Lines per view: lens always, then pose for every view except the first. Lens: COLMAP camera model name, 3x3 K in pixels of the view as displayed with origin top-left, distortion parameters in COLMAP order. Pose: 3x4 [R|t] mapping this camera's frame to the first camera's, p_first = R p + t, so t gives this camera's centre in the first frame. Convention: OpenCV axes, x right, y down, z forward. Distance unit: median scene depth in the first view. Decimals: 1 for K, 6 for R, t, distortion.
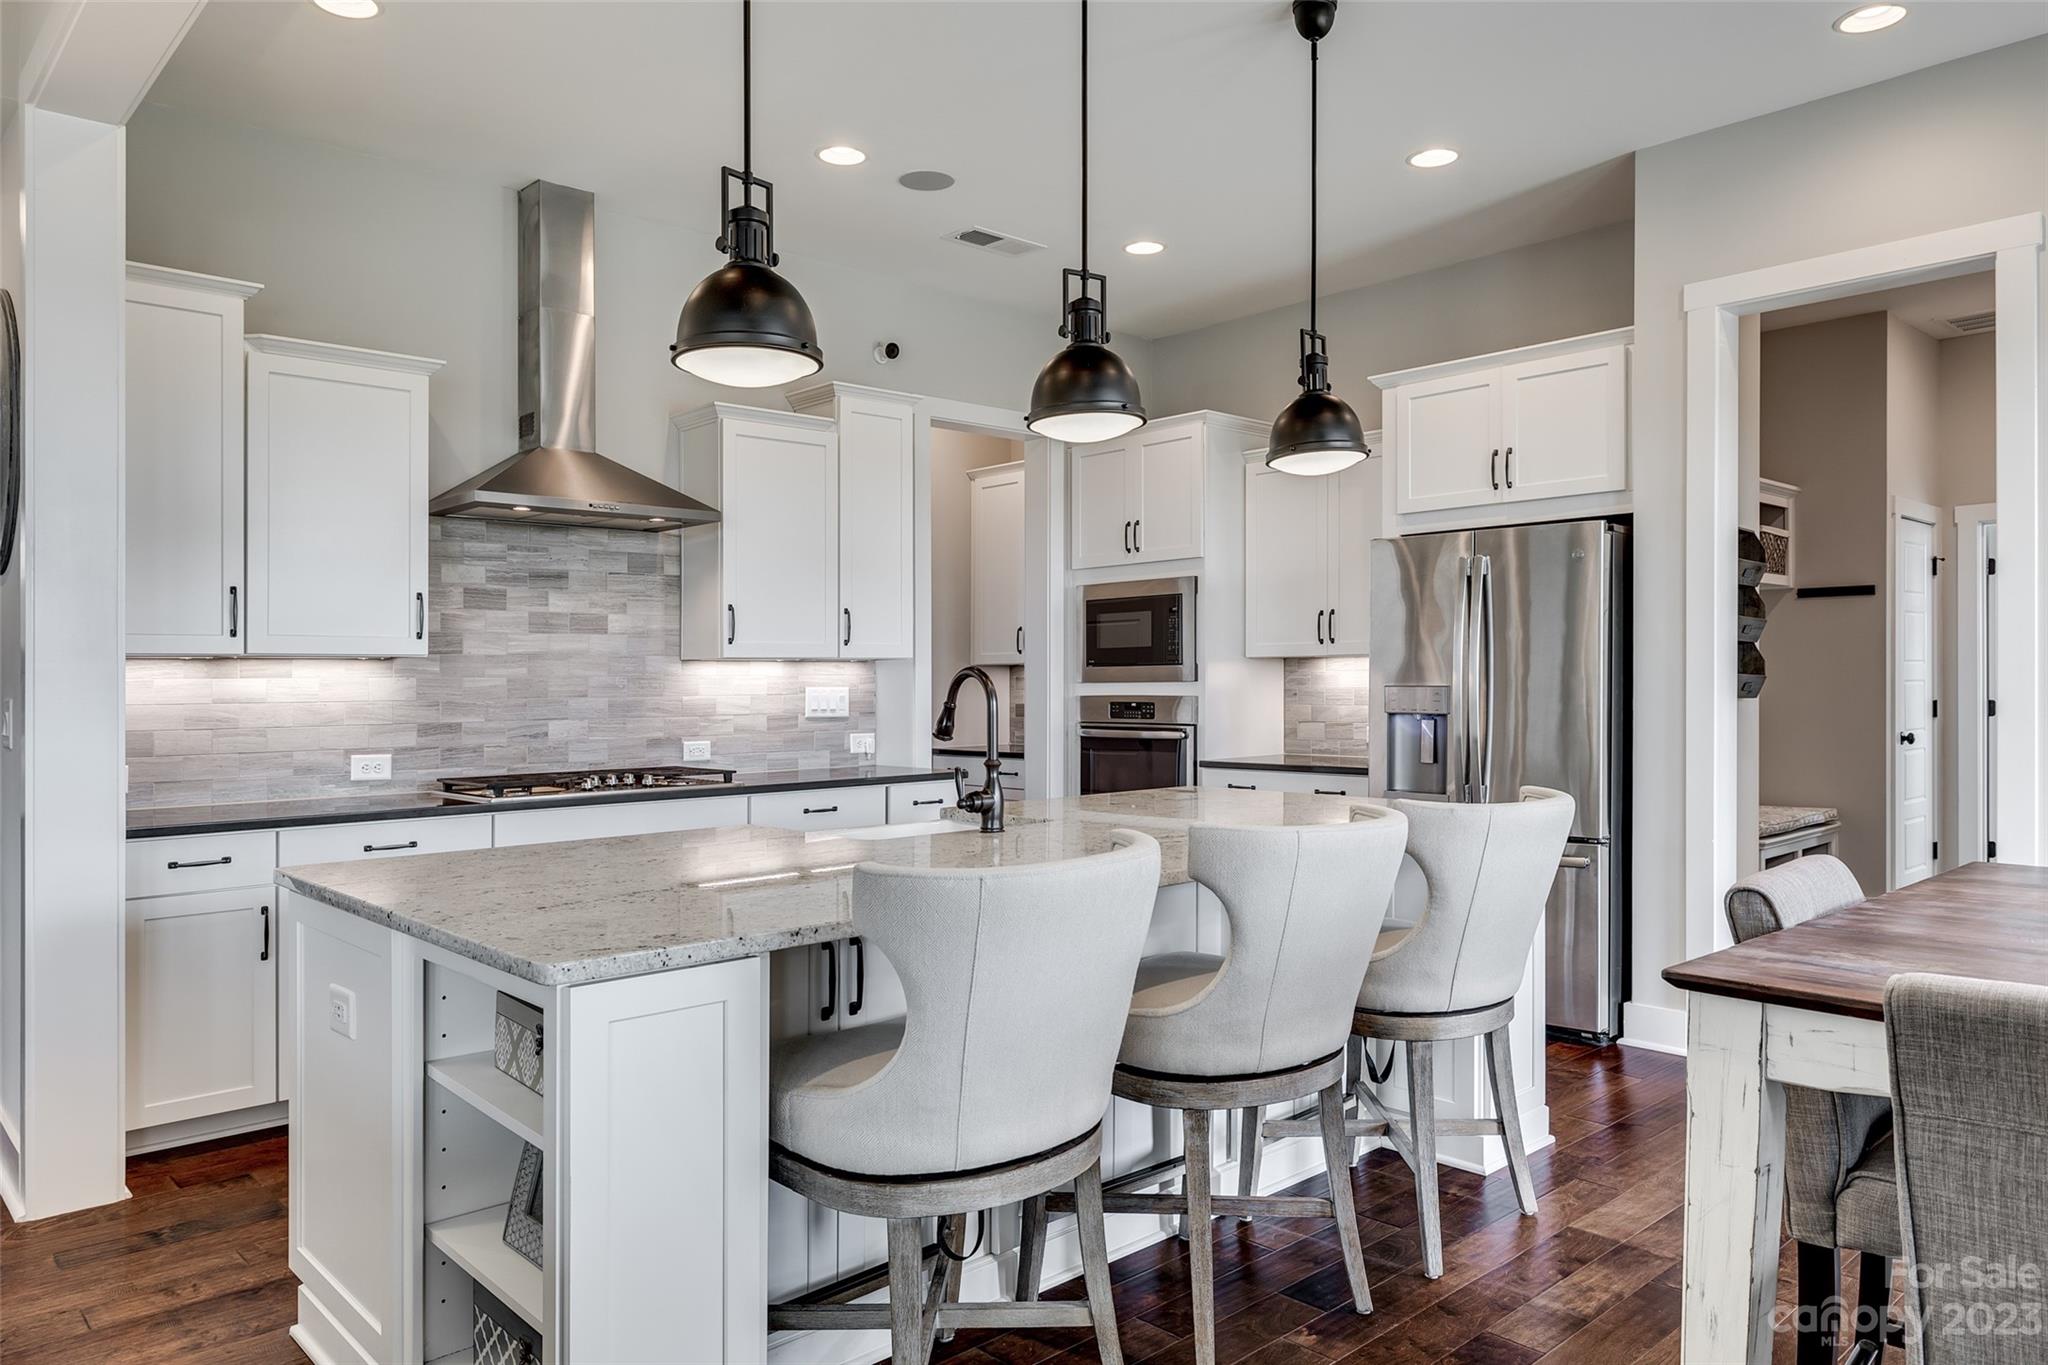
lens RADIAL K [[1352.1, 0, 1018.4], [0, 1352.1, 685.3], [0, 0, 1]] dist [-0.007674, -0.005721]
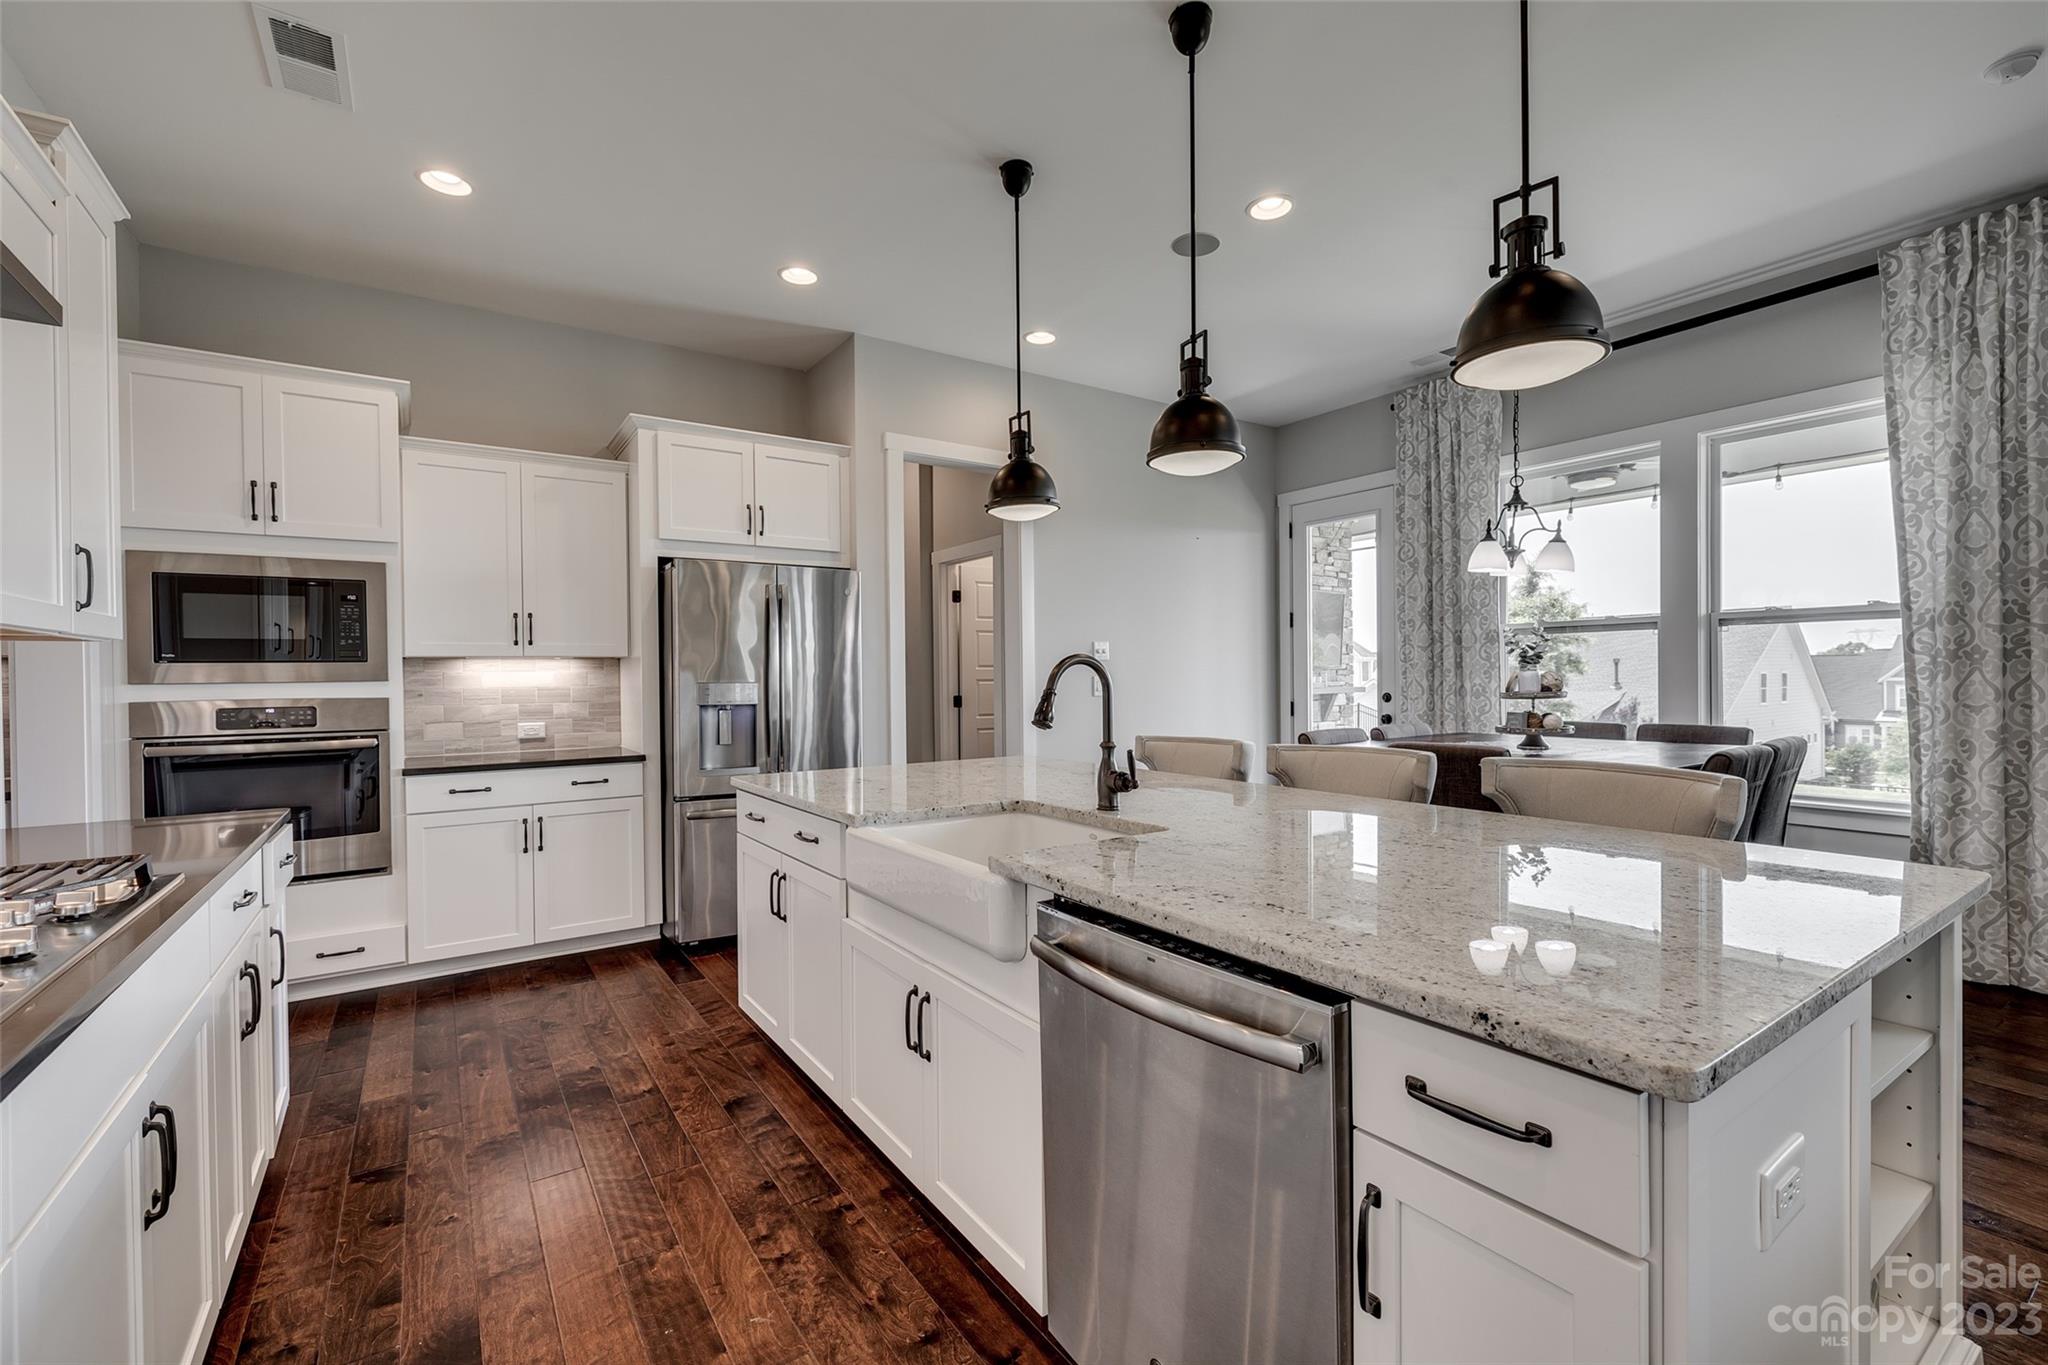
lens RADIAL K [[870.2, 0, 1016.8], [0, 870.2, 681.7], [0, 0, 1]] dist [-0.000466, -0.000034]
pose [[0.143285, -0.000801, 0.989681, -0.447193], [0.015747, 0.999875, -0.001471, 0.005925], [-0.989556, 0.015796, 0.143279, 0.607193]]
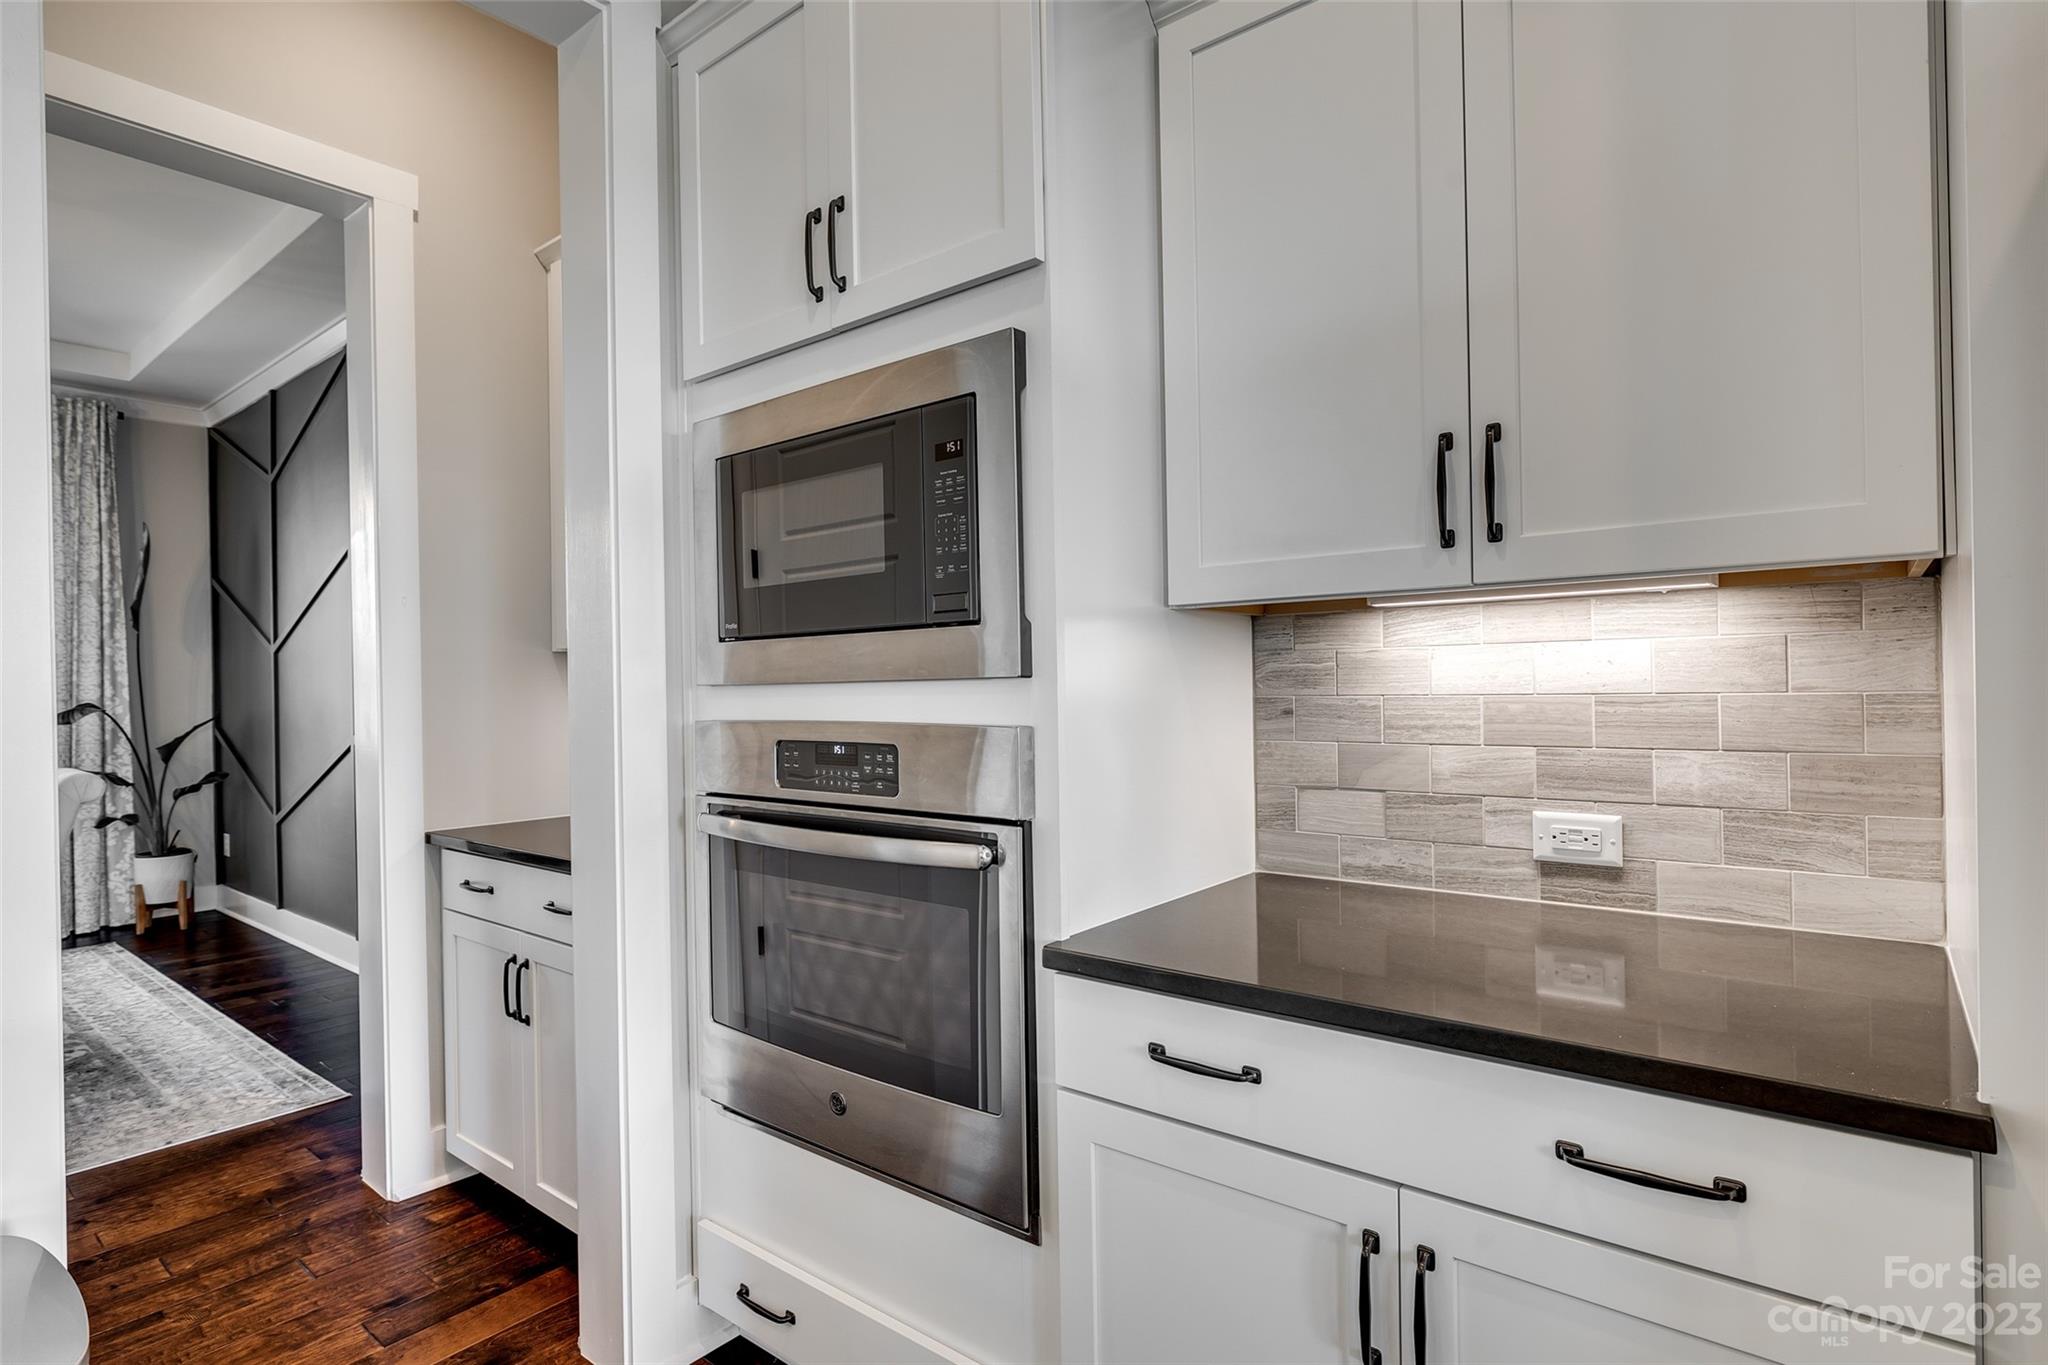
lens RADIAL K [[1032.2, 0, 1024.9], [0, 1032.2, 685.8], [0, 0, 1]] dist [-0.005695, -0.001790]
pose [[0.988131, -0.010147, 0.153280, 0.114201], [0.010394, 0.999946, -0.000814, -0.001114], [-0.153263, 0.002398, 0.988182, 0.921320]]
